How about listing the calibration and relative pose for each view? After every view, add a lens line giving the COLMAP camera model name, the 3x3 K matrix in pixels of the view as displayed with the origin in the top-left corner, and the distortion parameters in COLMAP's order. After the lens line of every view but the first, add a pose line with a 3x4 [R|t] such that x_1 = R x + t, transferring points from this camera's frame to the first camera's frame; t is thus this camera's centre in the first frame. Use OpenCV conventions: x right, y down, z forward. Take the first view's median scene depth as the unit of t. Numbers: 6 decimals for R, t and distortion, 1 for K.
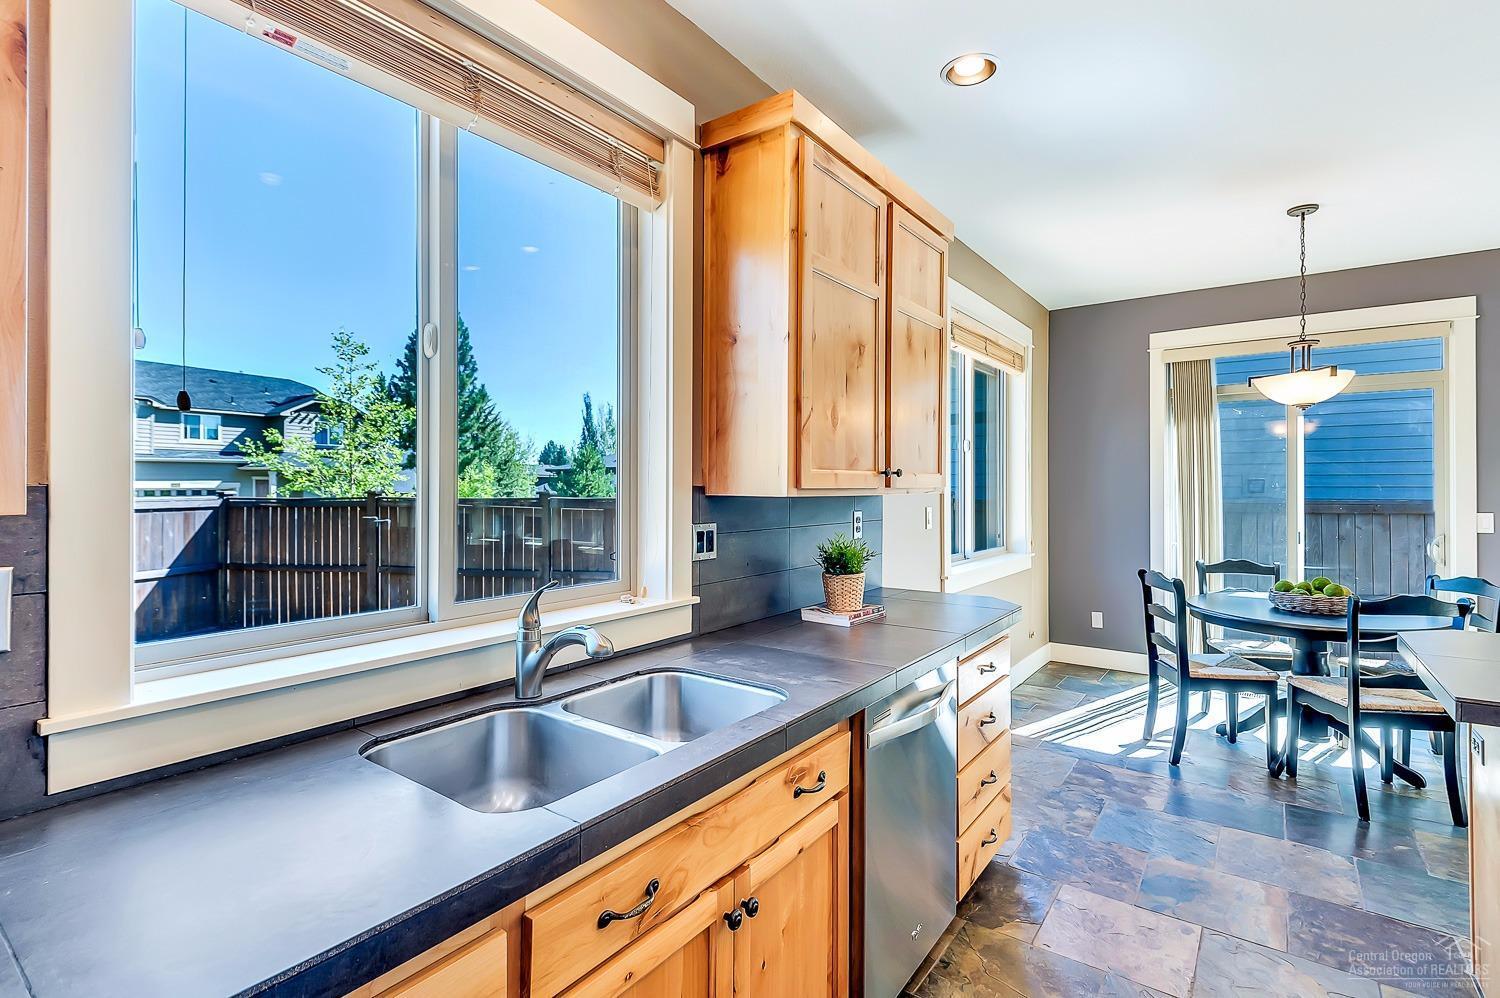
lens RADIAL K [[689.1, 0, 750.0], [0, 689.1, 499.0], [0, 0, 1]] dist [0.005996, -0.000458]
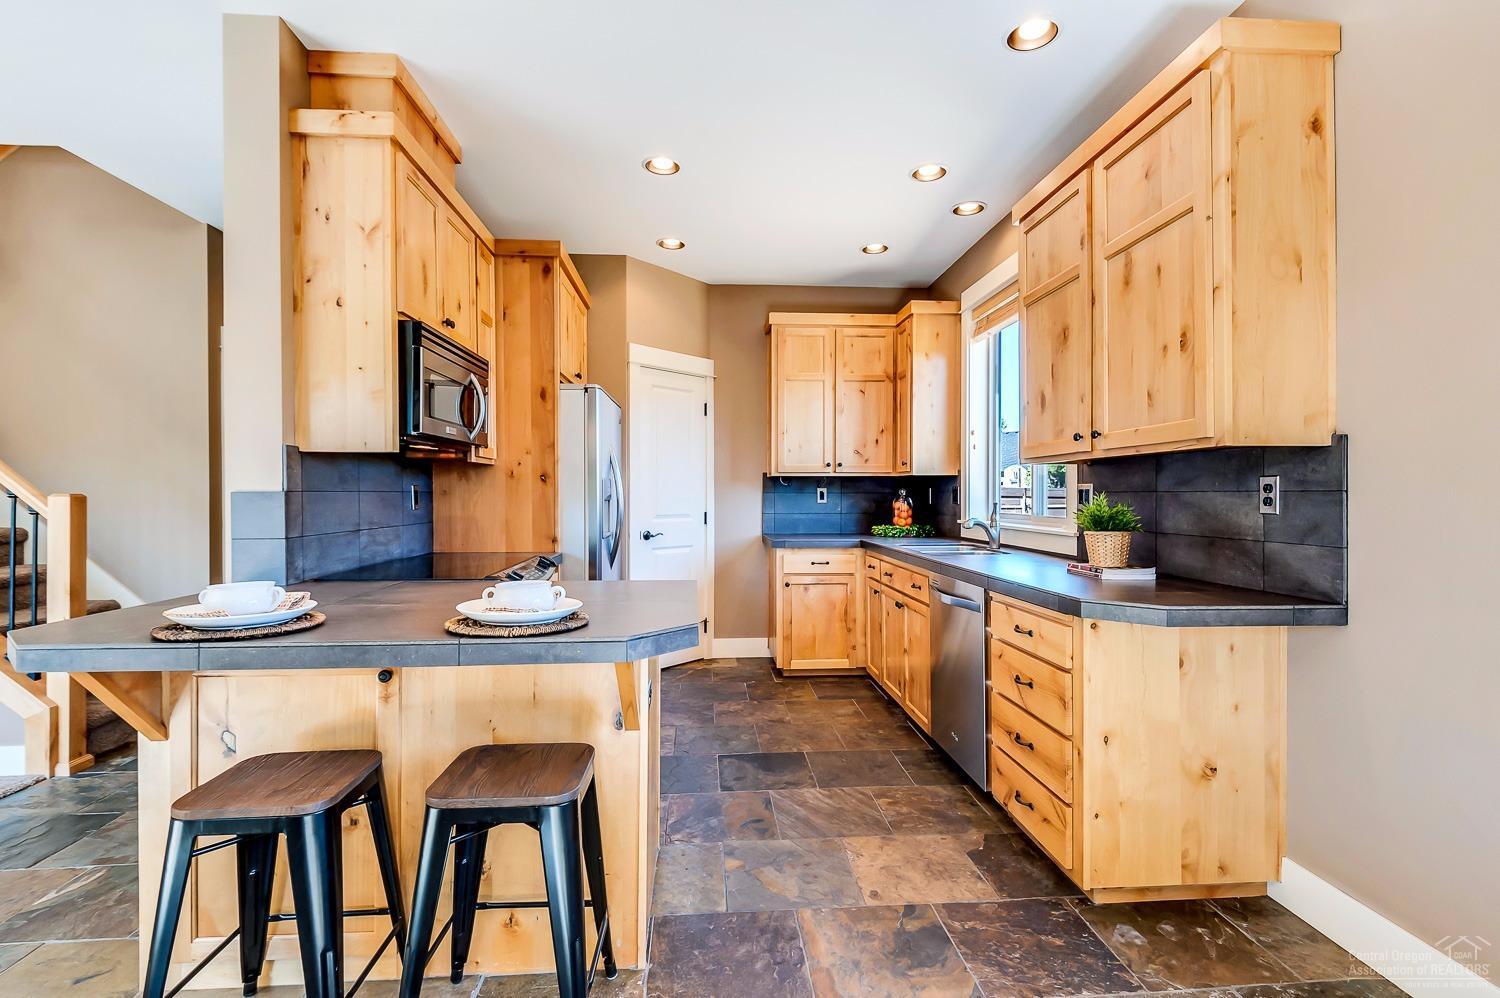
lens RADIAL K [[690.4, 0, 778.1], [0, 690.4, 494.6], [0, 0, 1]] dist [-0.000400, -0.000037]
pose [[-0.730289, 0.000739, -0.683138, 1.368212], [-0.010281, 0.999874, 0.012072, 0.045688], [0.683061, 0.015839, -0.730190, 1.578390]]
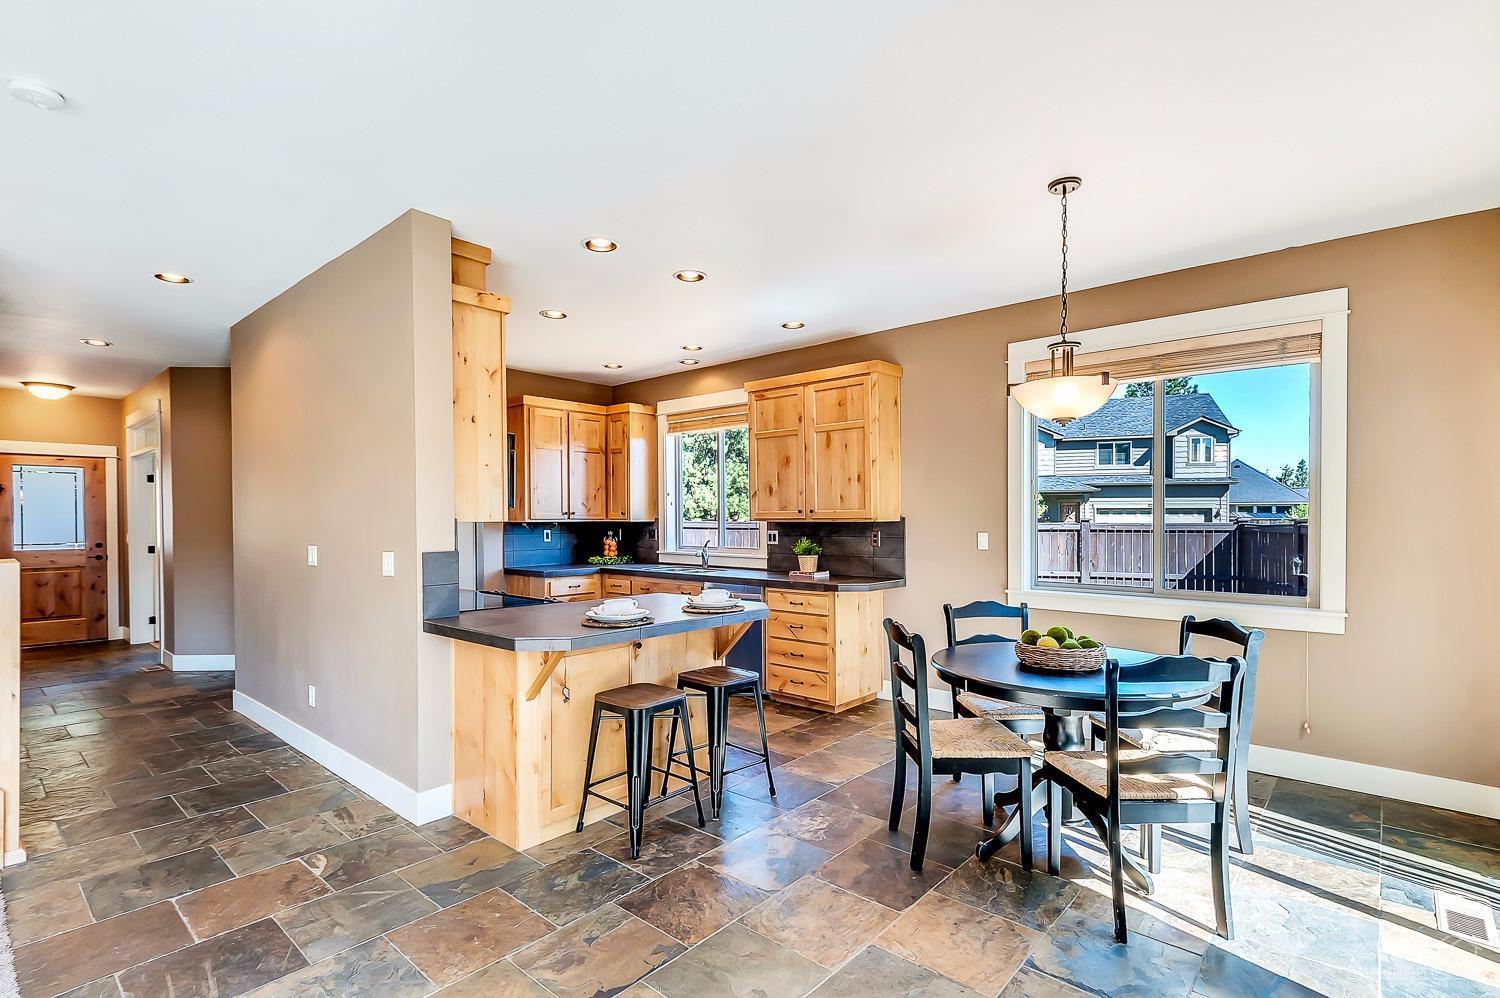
lens RADIAL K [[679.8, 0, 753.4], [0, 679.8, 508.0], [0, 0, 1]] dist [0.001125, -0.013262]
pose [[-0.053787, -0.012886, -0.998469, 2.625081], [-0.012699, 0.999845, -0.012219, -0.022736], [0.998472, 0.012023, -0.053942, 1.040929]]
